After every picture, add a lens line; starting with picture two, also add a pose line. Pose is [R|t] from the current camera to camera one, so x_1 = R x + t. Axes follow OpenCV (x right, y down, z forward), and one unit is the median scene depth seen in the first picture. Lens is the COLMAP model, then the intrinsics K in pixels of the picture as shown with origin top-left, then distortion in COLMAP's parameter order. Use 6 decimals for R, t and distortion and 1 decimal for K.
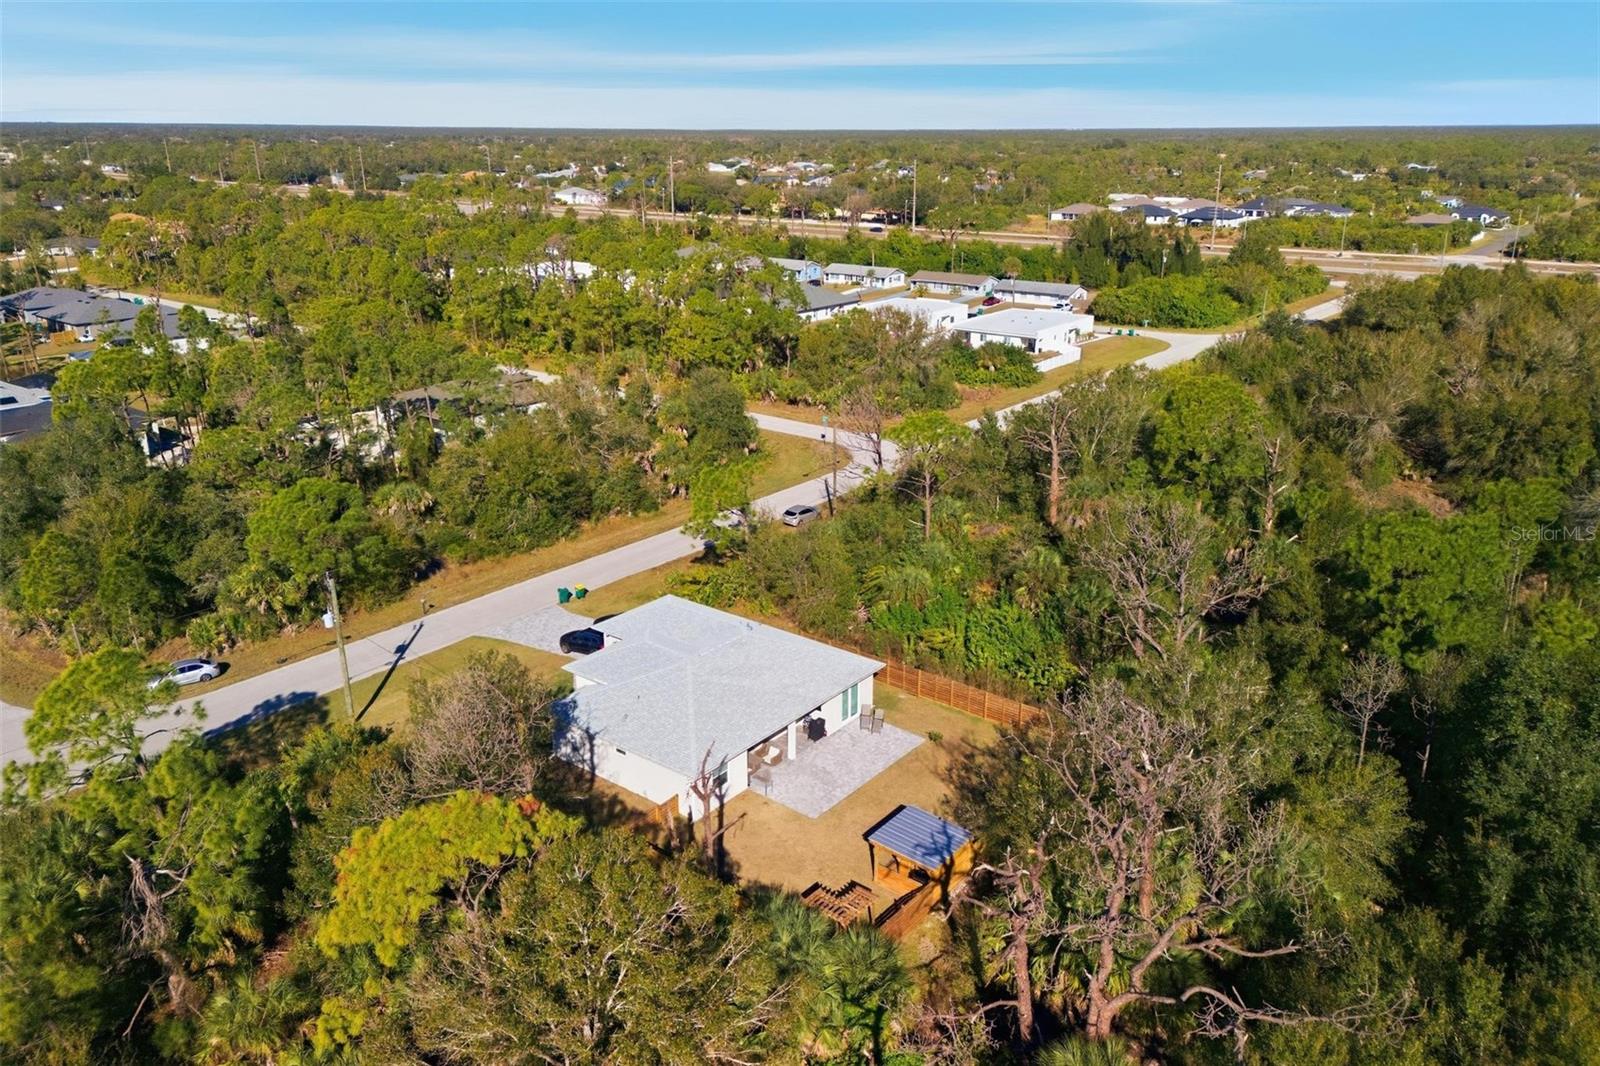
lens RADIAL K [[1169.2, 0, 800.0], [0, 1169.2, 533.0], [0, 0, 1]] dist [0.042311, -0.004954]
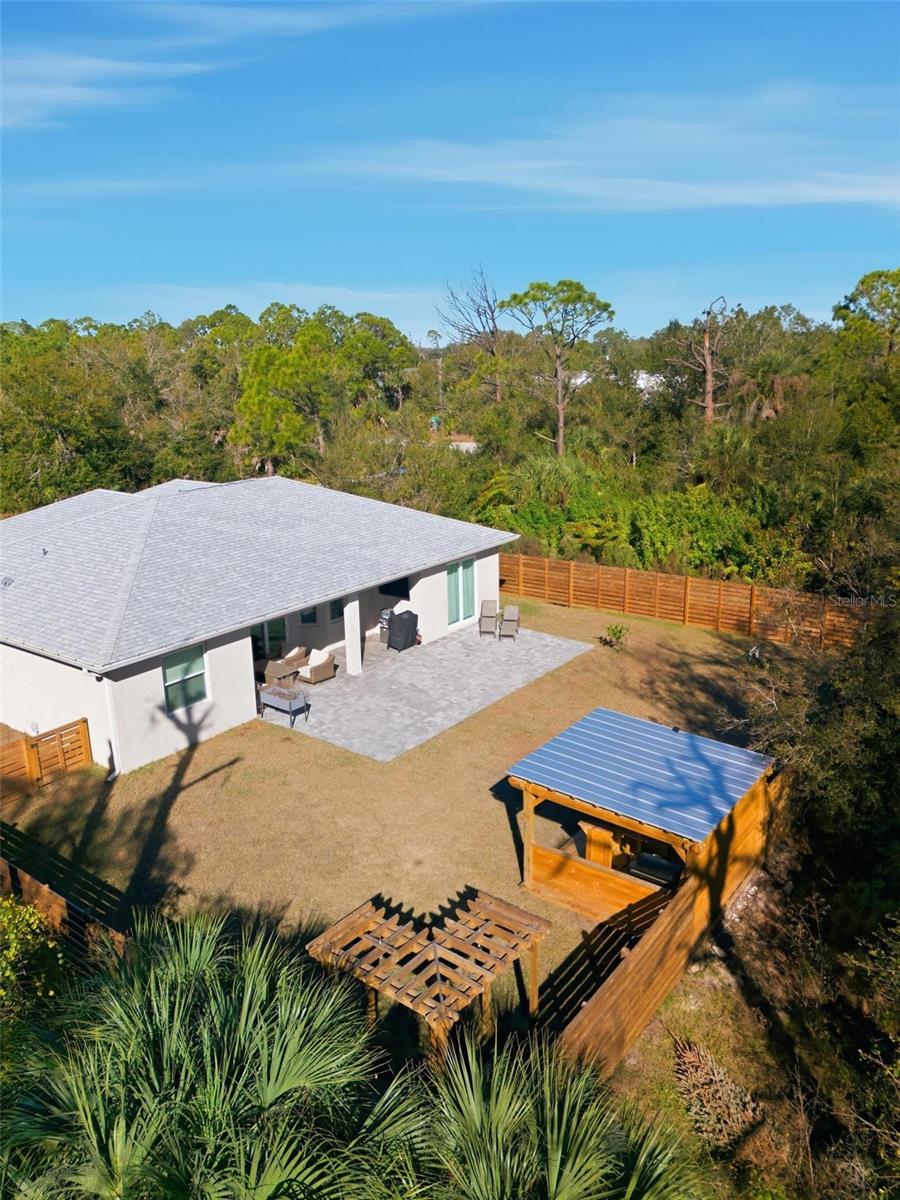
lens RADIAL K [[891.3, 0, 450.0], [0, 891.3, 600.0], [0, 0, 1]] dist [0.044658, 0.001787]
pose [[0.999385, -0.026894, 0.022485, 0.029039], [0.028199, 0.997808, -0.059865, 0.187744], [-0.020826, 0.060462, 0.997953, 0.598882]]
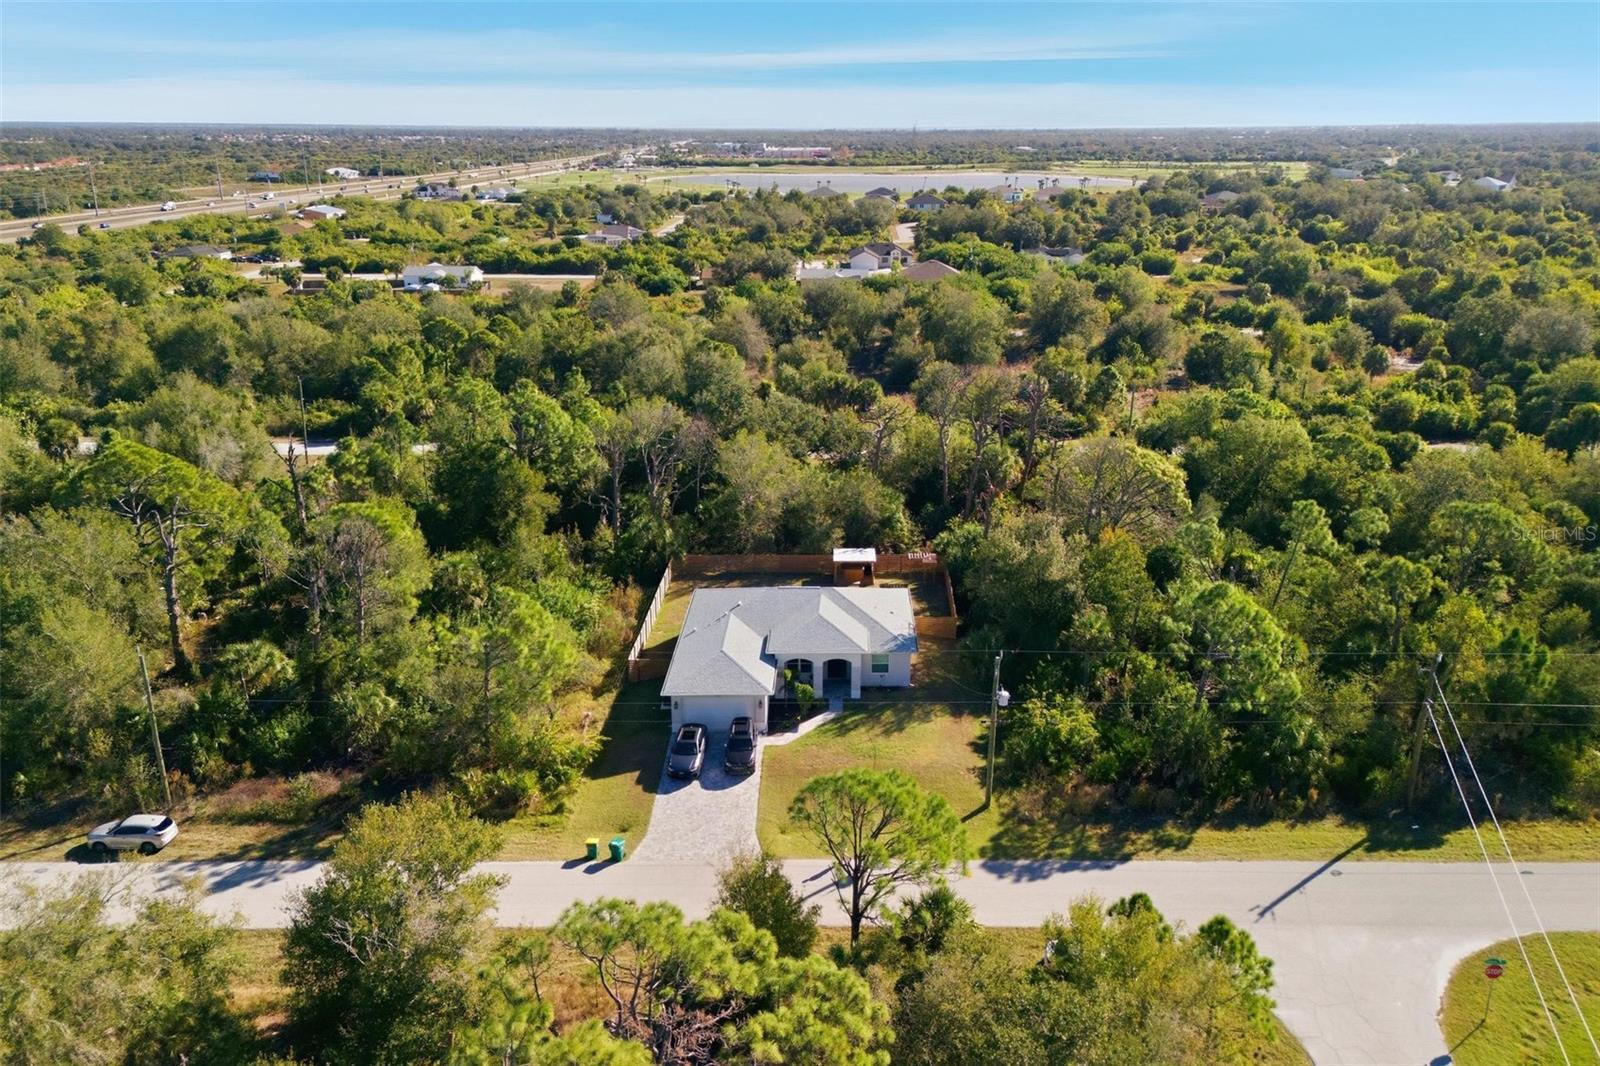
lens RADIAL K [[1169.2, 0, 800.0], [0, 1169.2, 533.0], [0, 0, 1]] dist [0.042311, -0.004954]
pose [[-0.594036, -0.277616, 0.755017, -1.064108], [0.260782, 0.821419, 0.507211, -0.616338], [-0.760996, 0.498196, -0.415555, 1.563402]]
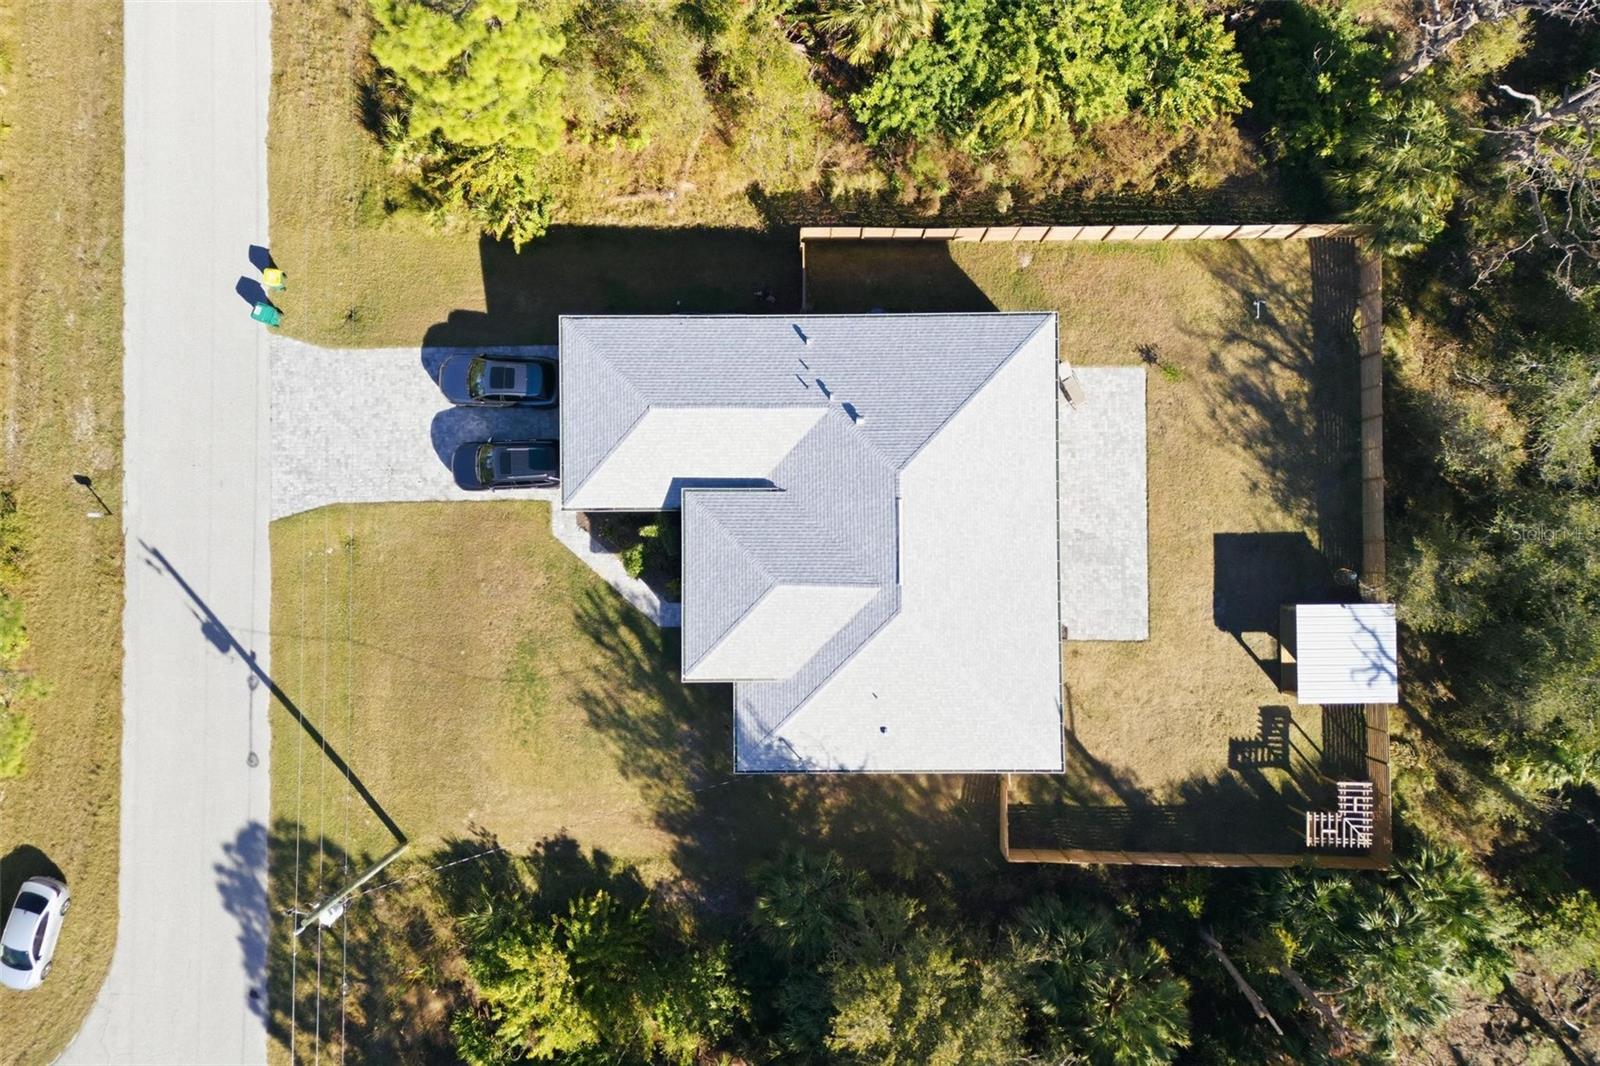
lens RADIAL K [[1169.2, 0, 800.0], [0, 1169.2, 533.0], [0, 0, 1]] dist [0.042311, -0.004954]
pose [[0.781161, -0.624107, 0.016690, -0.124604], [0.206051, 0.282953, 0.936739, -0.498546], [-0.589348, -0.728305, 0.349630, 0.853268]]
